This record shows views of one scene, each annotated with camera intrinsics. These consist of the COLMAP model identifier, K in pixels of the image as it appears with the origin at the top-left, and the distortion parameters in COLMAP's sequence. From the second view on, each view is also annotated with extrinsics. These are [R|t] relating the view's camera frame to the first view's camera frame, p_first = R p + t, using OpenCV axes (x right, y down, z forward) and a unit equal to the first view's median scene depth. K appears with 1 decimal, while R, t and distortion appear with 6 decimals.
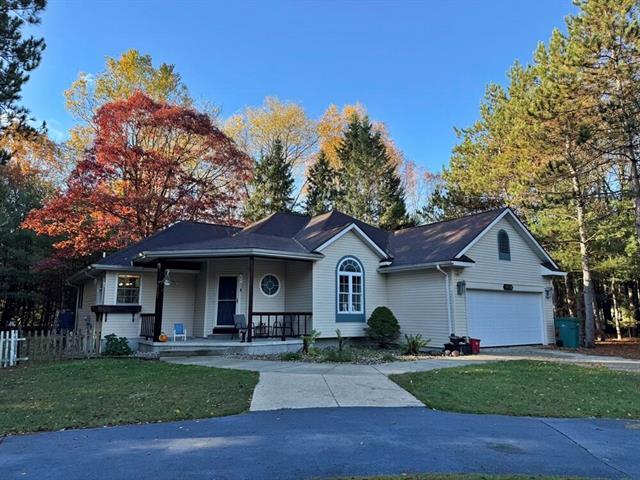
lens RADIAL K [[451.8, 0, 319.3], [0, 451.8, 236.5], [0, 0, 1]] dist [0.034688, -0.069718]
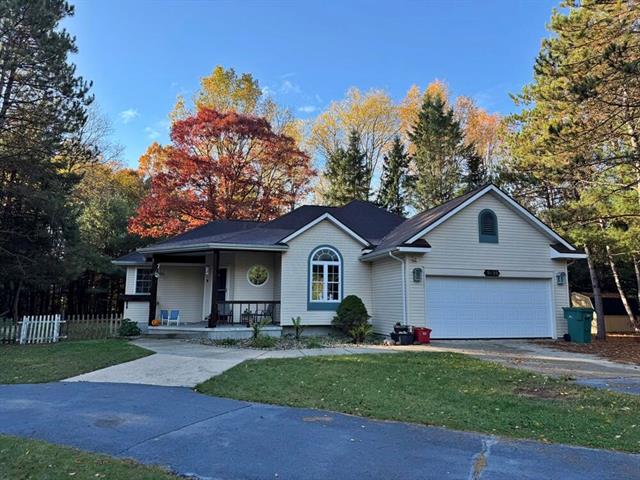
lens RADIAL K [[451.8, 0, 319.7], [0, 451.8, 244.0], [0, 0, 1]] dist [0.034688, -0.069718]
pose [[0.937979, -0.042137, -0.344123, 0.404458], [0.054866, 0.998120, 0.027333, 0.011562], [0.342324, -0.044518, 0.938527, 0.048731]]
